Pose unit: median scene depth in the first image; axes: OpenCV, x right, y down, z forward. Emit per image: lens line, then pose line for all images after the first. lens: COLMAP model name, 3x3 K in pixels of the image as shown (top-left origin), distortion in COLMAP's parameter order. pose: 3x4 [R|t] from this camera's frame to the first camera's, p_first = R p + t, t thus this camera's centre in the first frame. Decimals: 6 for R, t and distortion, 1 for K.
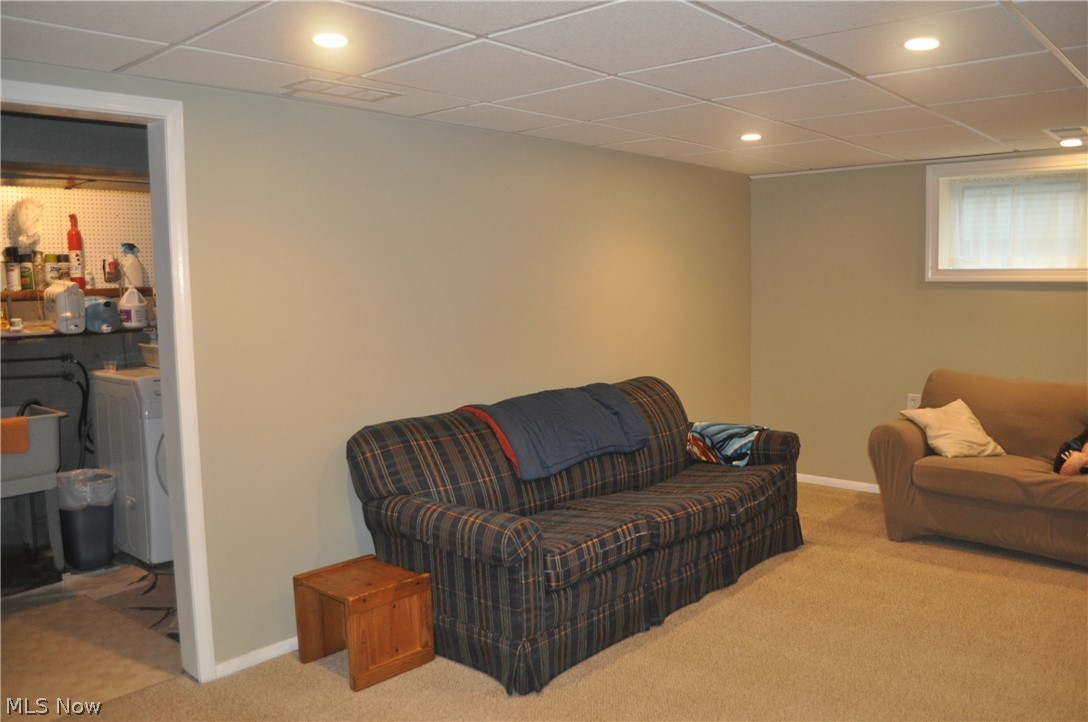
lens RADIAL K [[850.2, 0, 547.0], [0, 850.2, 362.1], [0, 0, 1]] dist [-0.066374, 0.003390]
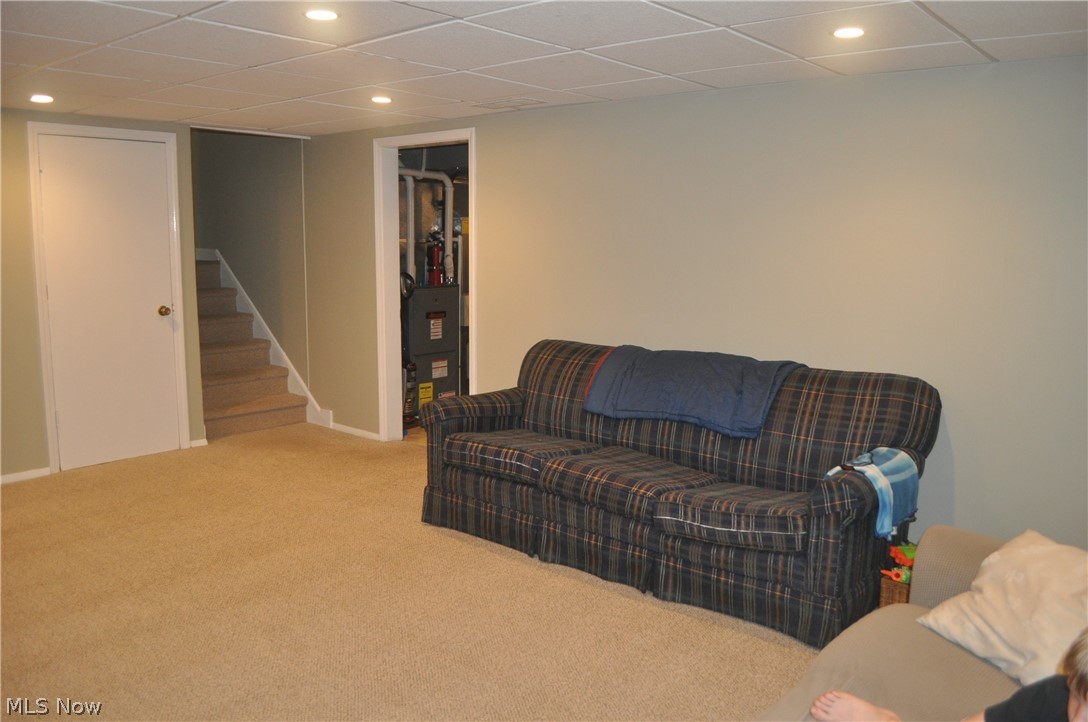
lens RADIAL K [[850.2, 0, 547.0], [0, 850.2, 362.1], [0, 0, 1]] dist [-0.066374, 0.003390]
pose [[0.027318, 0.164889, -0.985934, 1.050091], [-0.103353, 0.981482, 0.161281, -0.101278], [0.994270, 0.097493, 0.043853, 0.847559]]
